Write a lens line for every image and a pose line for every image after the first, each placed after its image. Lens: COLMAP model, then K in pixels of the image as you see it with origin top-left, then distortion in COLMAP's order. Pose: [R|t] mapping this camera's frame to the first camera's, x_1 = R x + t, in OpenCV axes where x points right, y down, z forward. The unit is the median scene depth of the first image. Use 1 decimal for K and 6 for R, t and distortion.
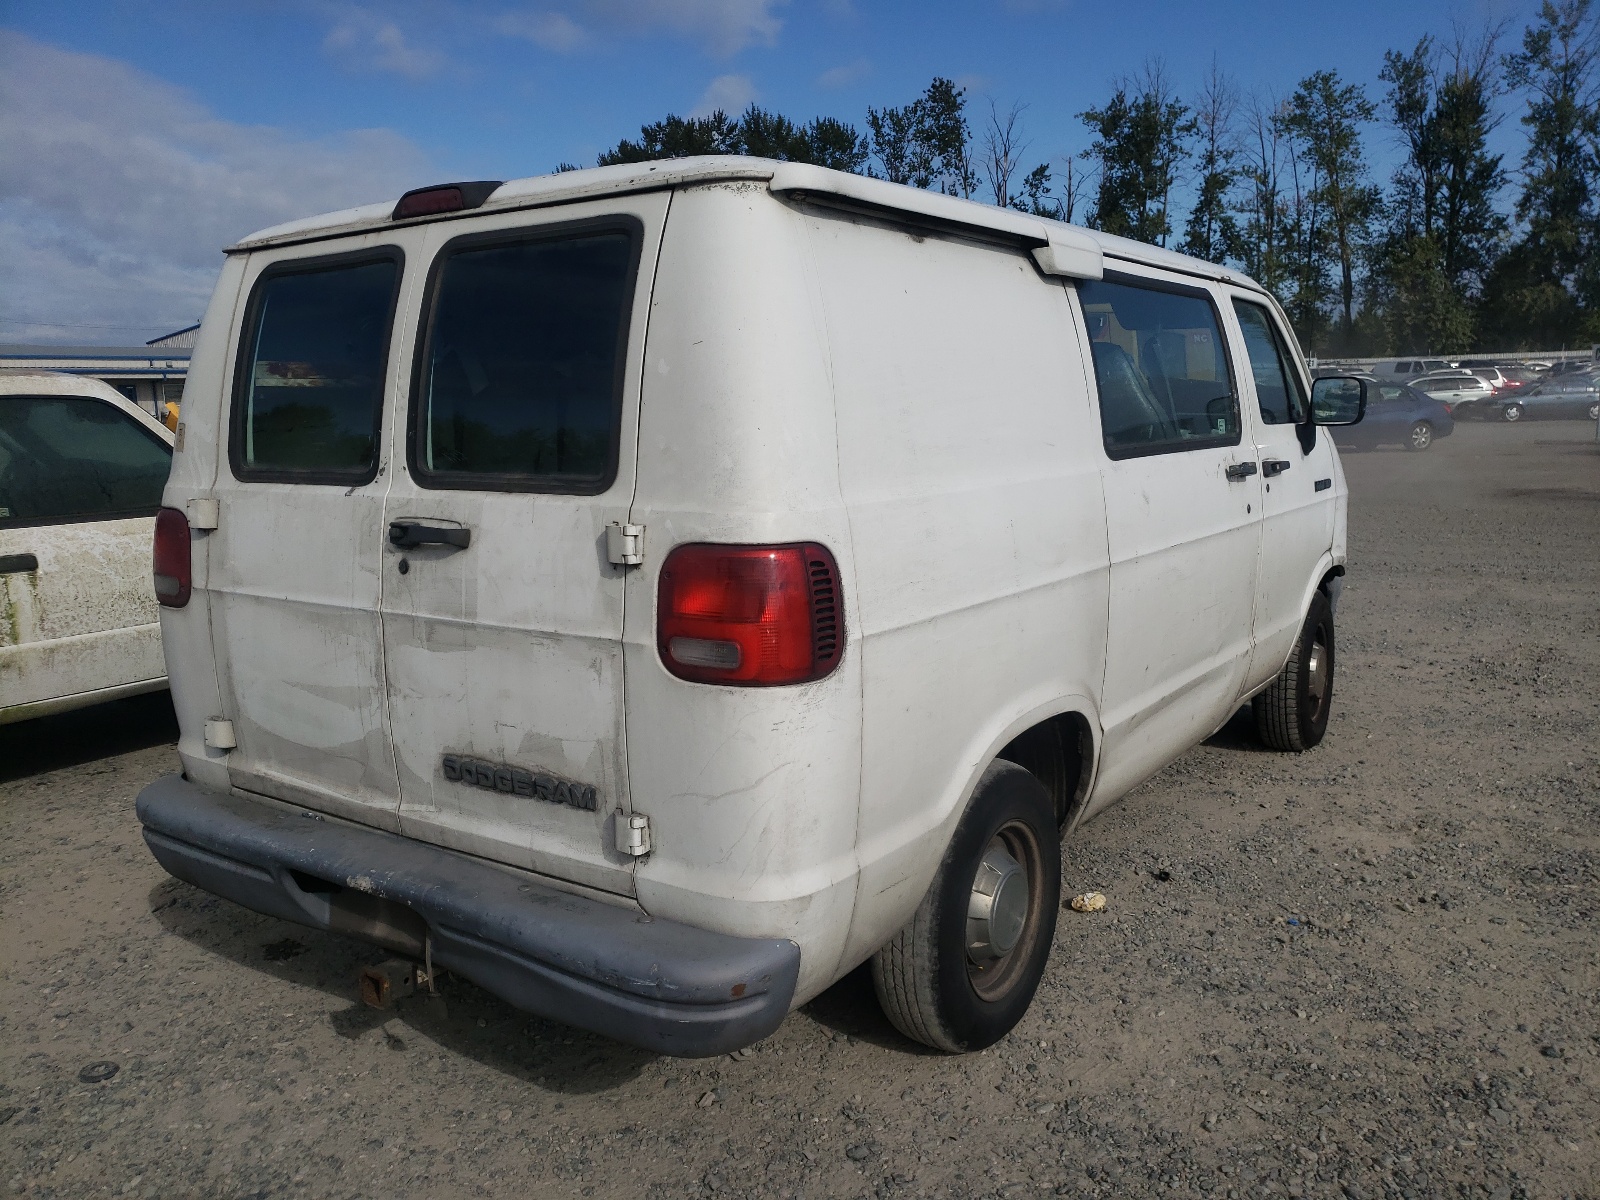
lens RADIAL K [[1287.2, 0, 800.0], [0, 1287.2, 600.0], [0, 0, 1]] dist [-0.001806, -0.000774]
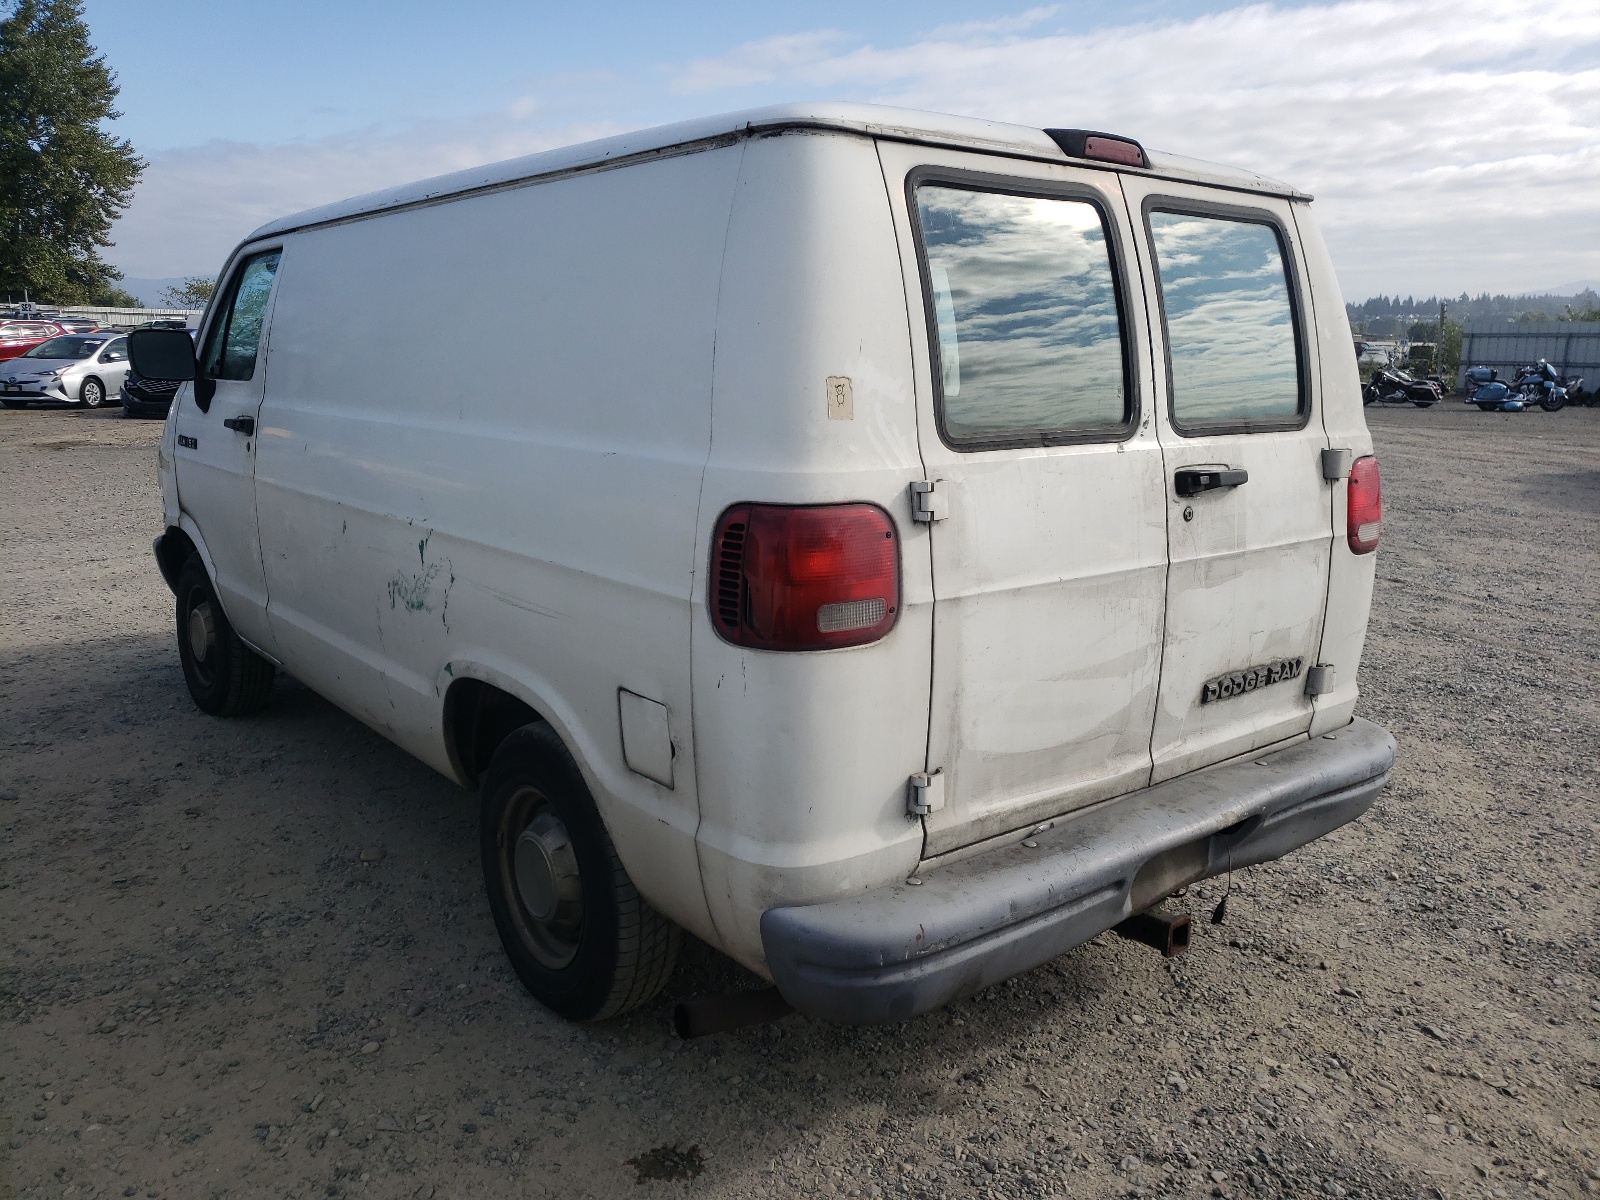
lens RADIAL K [[1225.3, 0, 798.1], [0, 1225.3, 577.6], [0, 0, 1]] dist [0.064652, -0.000480]
pose [[0.285011, -0.151201, 0.946524, -1.298946], [0.137049, 0.983763, 0.115883, -0.129138], [-0.948676, 0.096692, 0.301105, 0.972185]]
